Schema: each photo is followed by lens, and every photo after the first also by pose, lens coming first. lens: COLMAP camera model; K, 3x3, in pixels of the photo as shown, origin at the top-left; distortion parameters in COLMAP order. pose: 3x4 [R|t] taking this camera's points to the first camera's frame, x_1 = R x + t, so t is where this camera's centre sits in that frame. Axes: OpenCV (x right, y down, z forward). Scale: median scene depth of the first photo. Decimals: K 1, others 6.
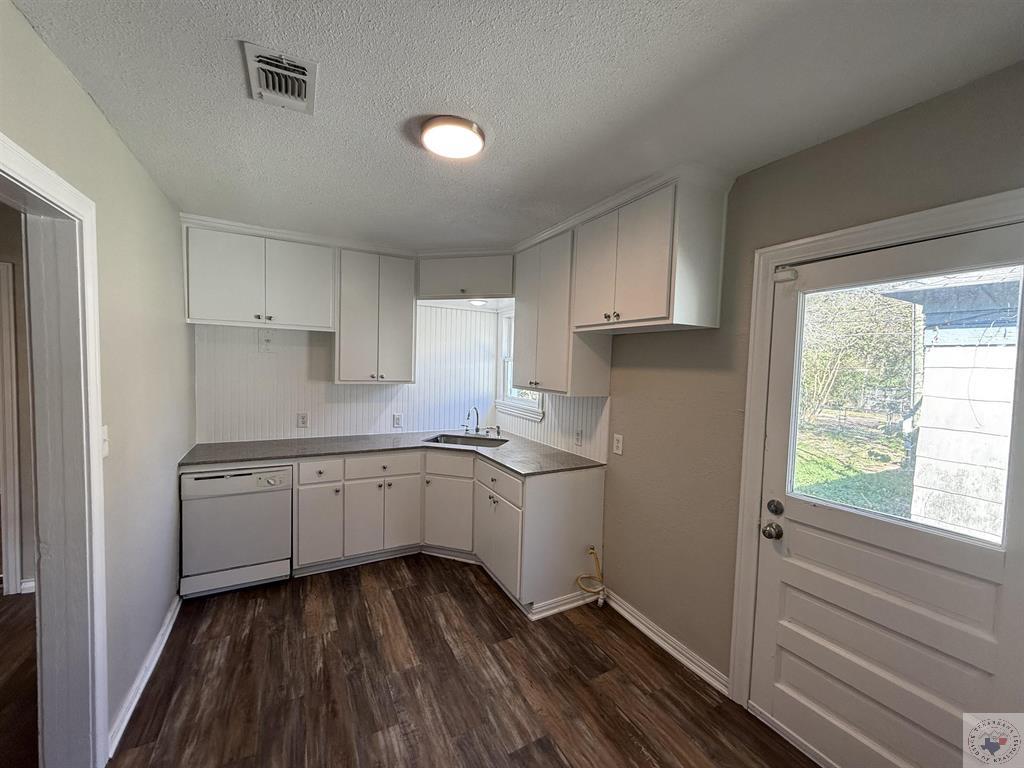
lens RADIAL K [[407.6, 0, 507.7], [0, 407.6, 381.3], [0, 0, 1]] dist [0.003716, 0.000361]
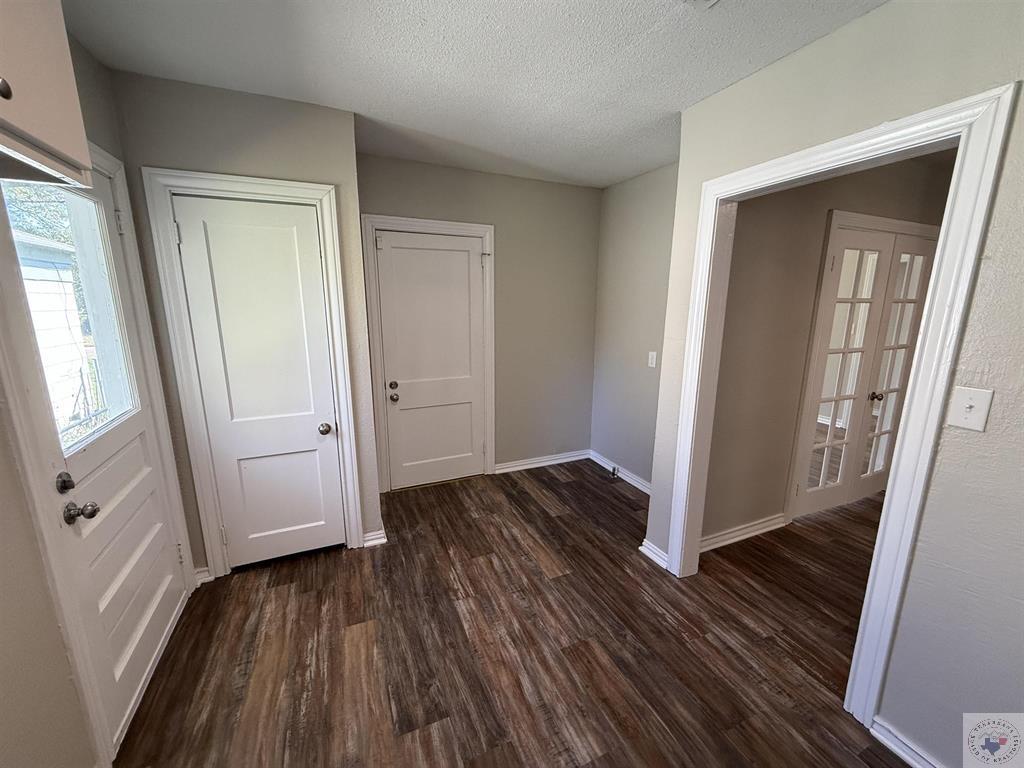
lens RADIAL K [[407.6, 0, 507.3], [0, 407.6, 382.2], [0, 0, 1]] dist [0.003716, 0.000361]
pose [[-0.996876, -0.045047, 0.064874, -0.140347], [-0.026914, 0.965988, 0.257182, -0.061689], [-0.074253, 0.254633, -0.964183, 1.526972]]
